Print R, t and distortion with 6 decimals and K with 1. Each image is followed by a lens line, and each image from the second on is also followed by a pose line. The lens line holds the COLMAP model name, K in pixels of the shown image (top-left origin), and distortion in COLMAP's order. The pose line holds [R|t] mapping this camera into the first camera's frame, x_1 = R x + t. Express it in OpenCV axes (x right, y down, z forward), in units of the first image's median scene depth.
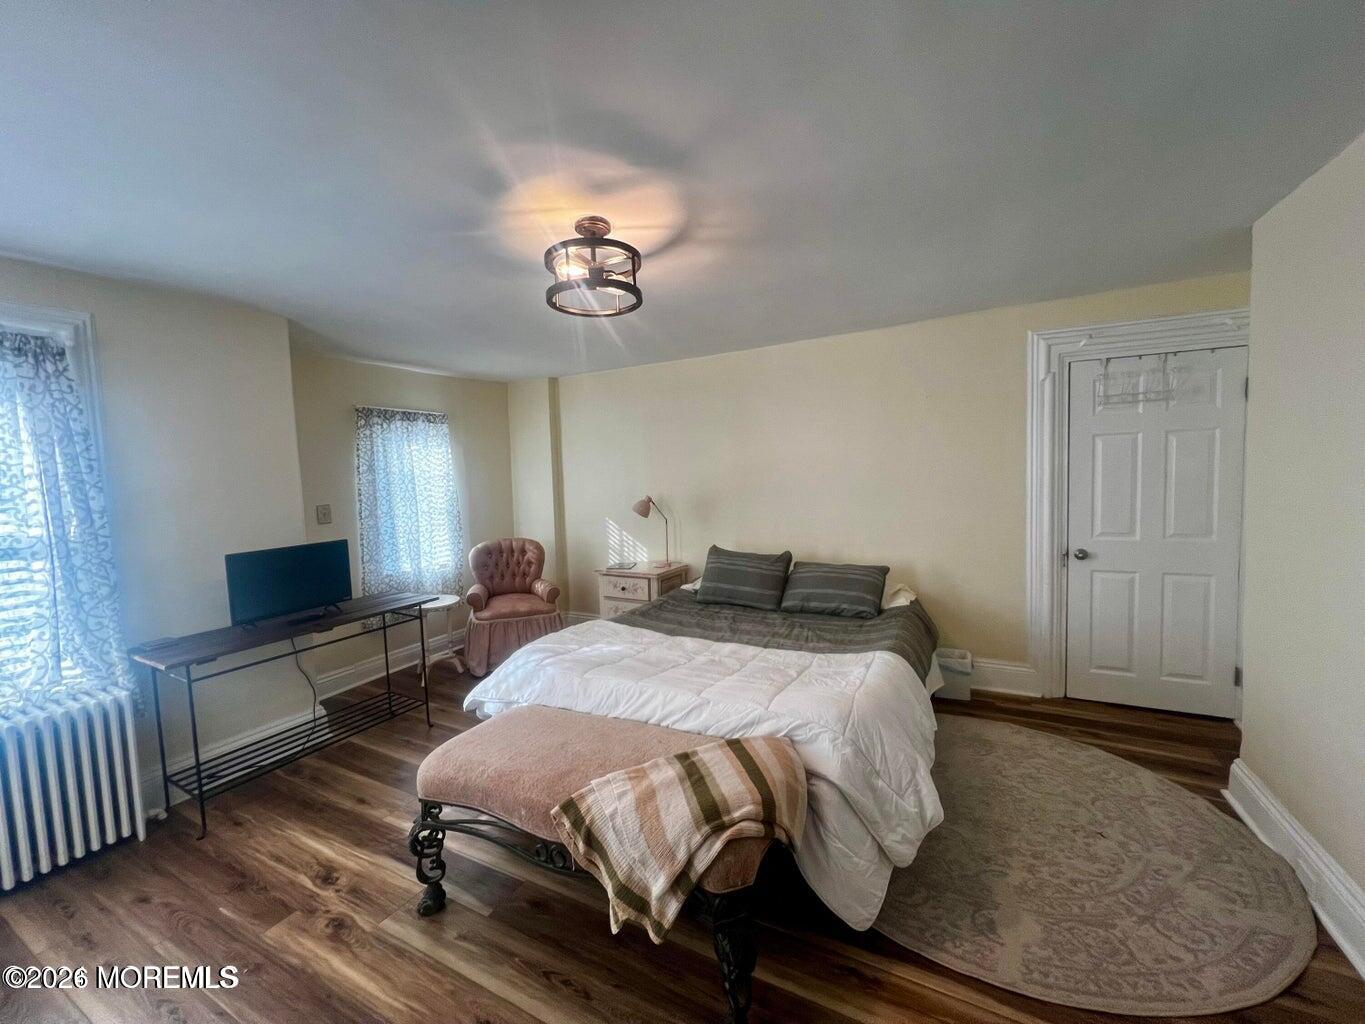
lens RADIAL K [[553.6, 0, 682.5], [0, 553.6, 512.0], [0, 0, 1]] dist [0.000949, 0.000299]
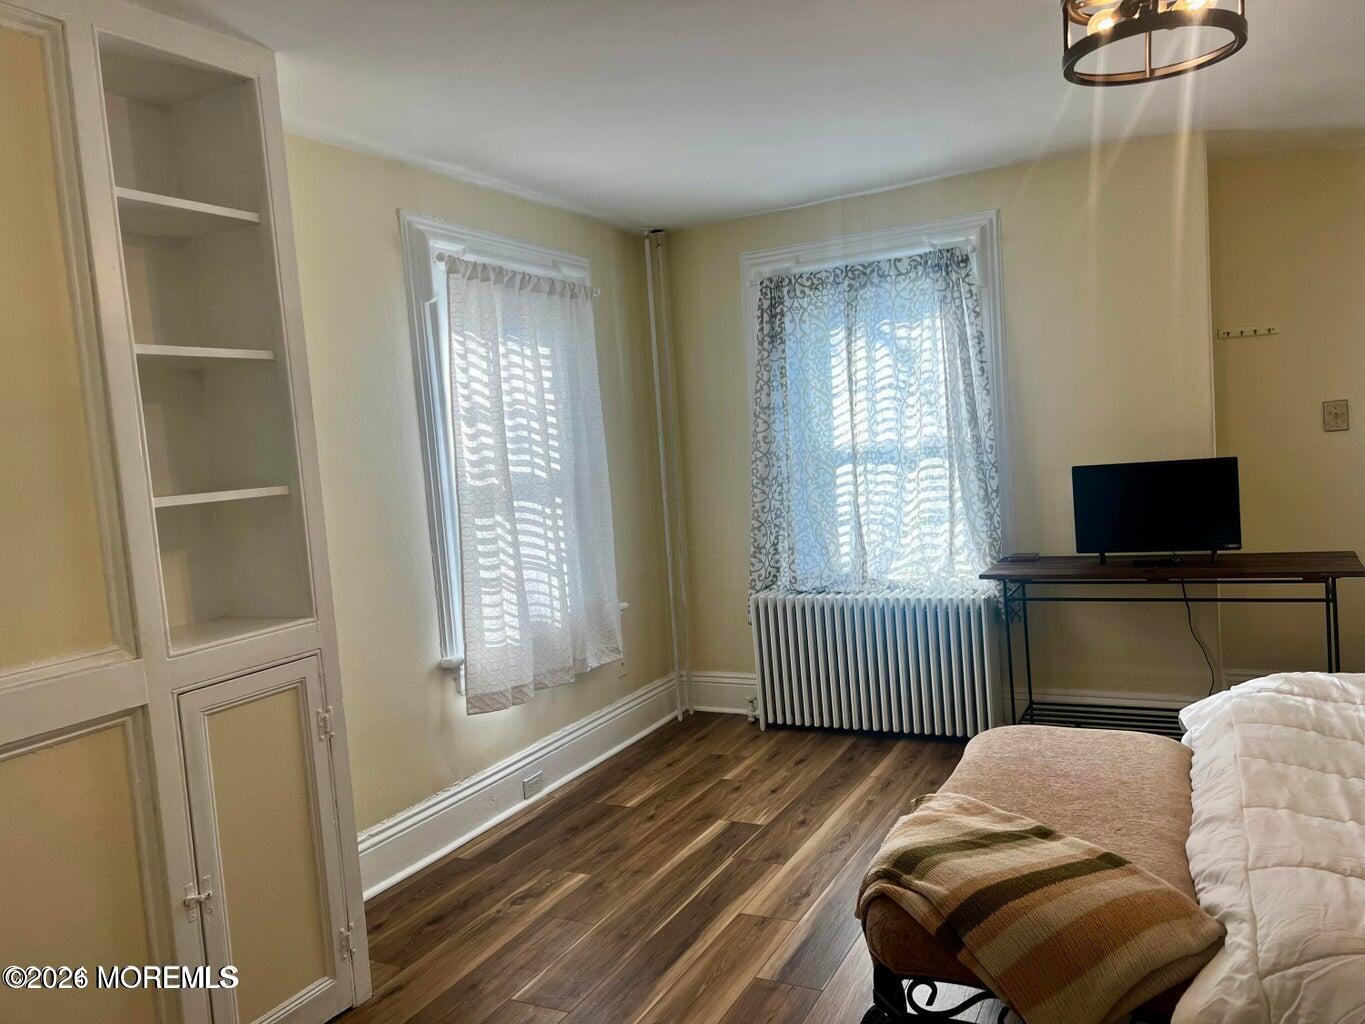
lens RADIAL K [[1045.0, 0, 682.5], [0, 1045.0, 512.0], [0, 0, 1]] dist [0.107642, -0.092049]
pose [[0.006174, 0.107435, -0.994193, 0.596340], [0.005014, 0.994196, 0.107467, -0.022595], [0.999968, -0.005648, 0.005600, 0.309604]]
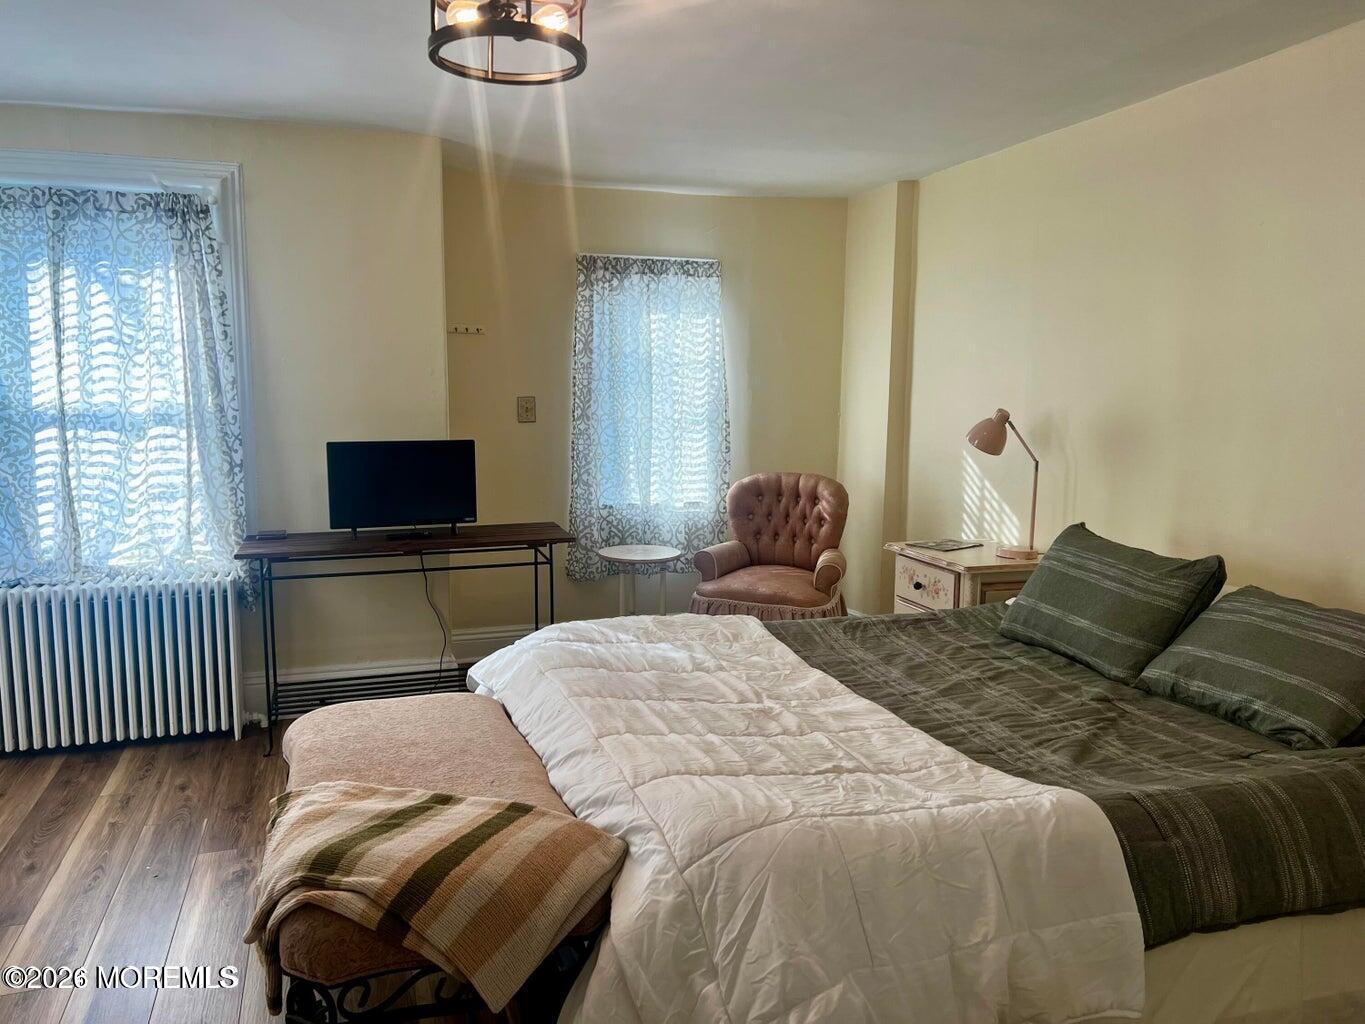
lens RADIAL K [[1036.0, 0, 682.5], [0, 1036.0, 512.0], [0, 0, 1]] dist [0.059684, -0.054720]
pose [[0.718014, 0.120071, -0.685594, 0.502037], [-0.078166, 0.992687, 0.091991, -0.003625], [0.691626, -0.012461, 0.722149, 0.180148]]
